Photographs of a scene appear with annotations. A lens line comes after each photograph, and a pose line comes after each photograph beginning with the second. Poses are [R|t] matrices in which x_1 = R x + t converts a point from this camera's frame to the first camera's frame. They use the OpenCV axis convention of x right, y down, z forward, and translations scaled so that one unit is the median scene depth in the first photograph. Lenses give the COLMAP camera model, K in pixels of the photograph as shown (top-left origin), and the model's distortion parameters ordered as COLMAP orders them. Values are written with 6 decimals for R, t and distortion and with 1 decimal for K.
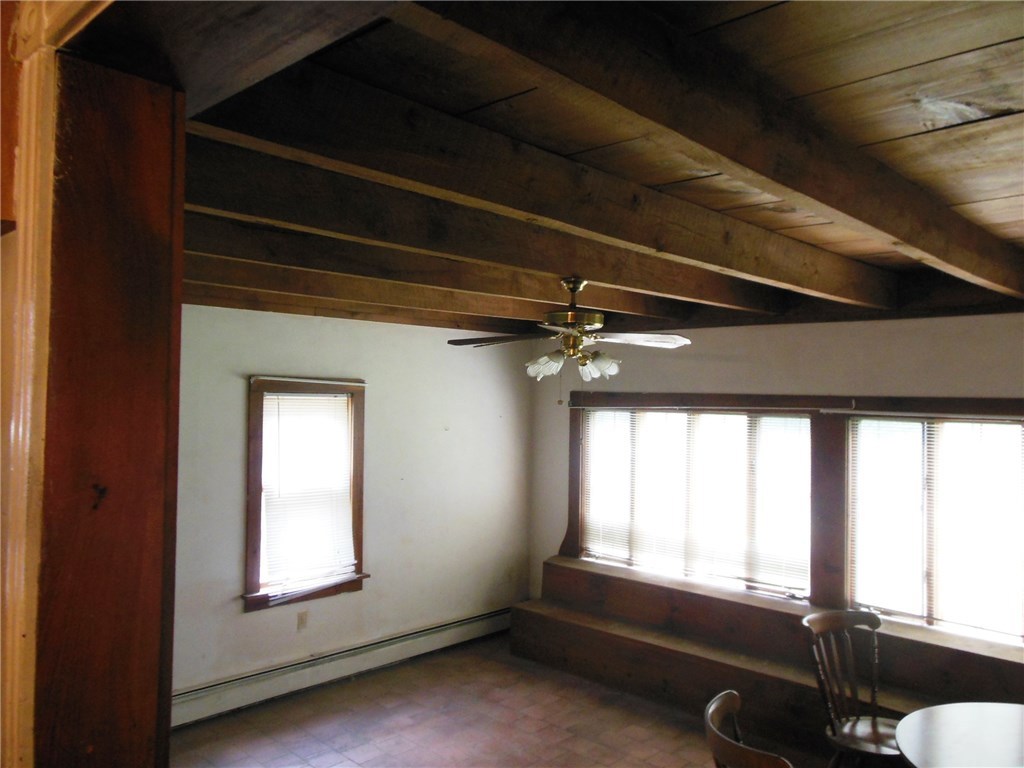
lens RADIAL K [[783.1, 0, 514.3], [0, 783.1, 382.9], [0, 0, 1]] dist [-0.029923, 0.055572]
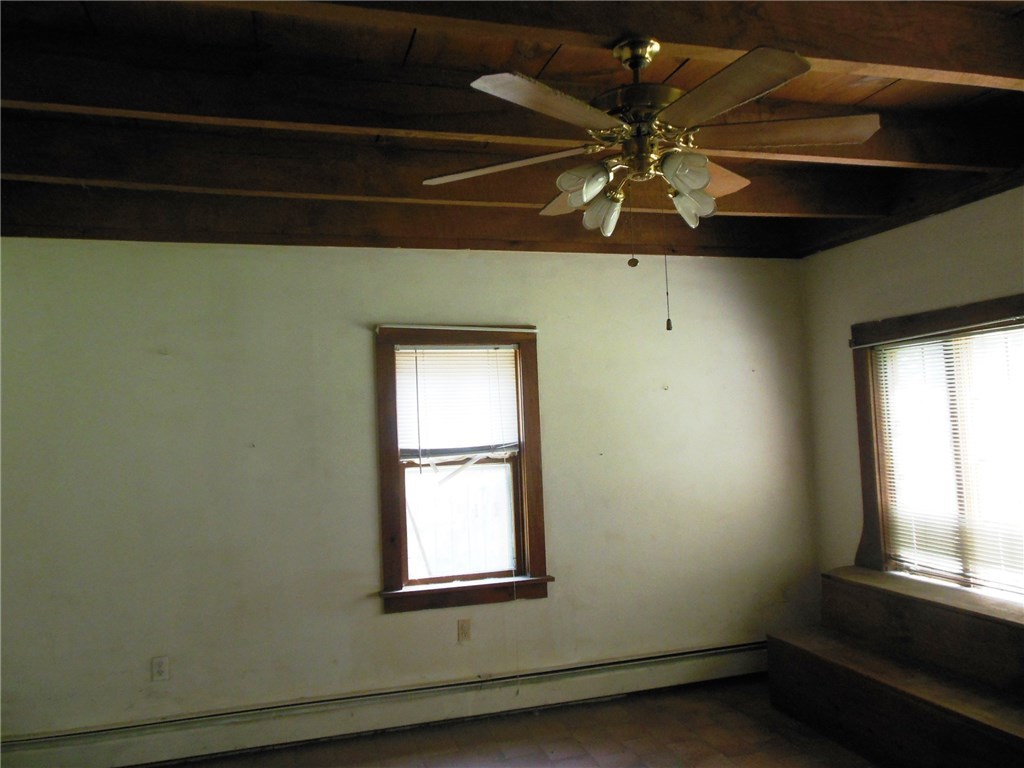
lens RADIAL K [[783.1, 0, 513.6], [0, 783.1, 378.5], [0, 0, 1]] dist [-0.029923, 0.055572]
pose [[0.867753, -0.080374, -0.490454, 0.171898], [0.061854, 0.996629, -0.053888, 0.089721], [0.493132, 0.016424, 0.869799, 0.309613]]
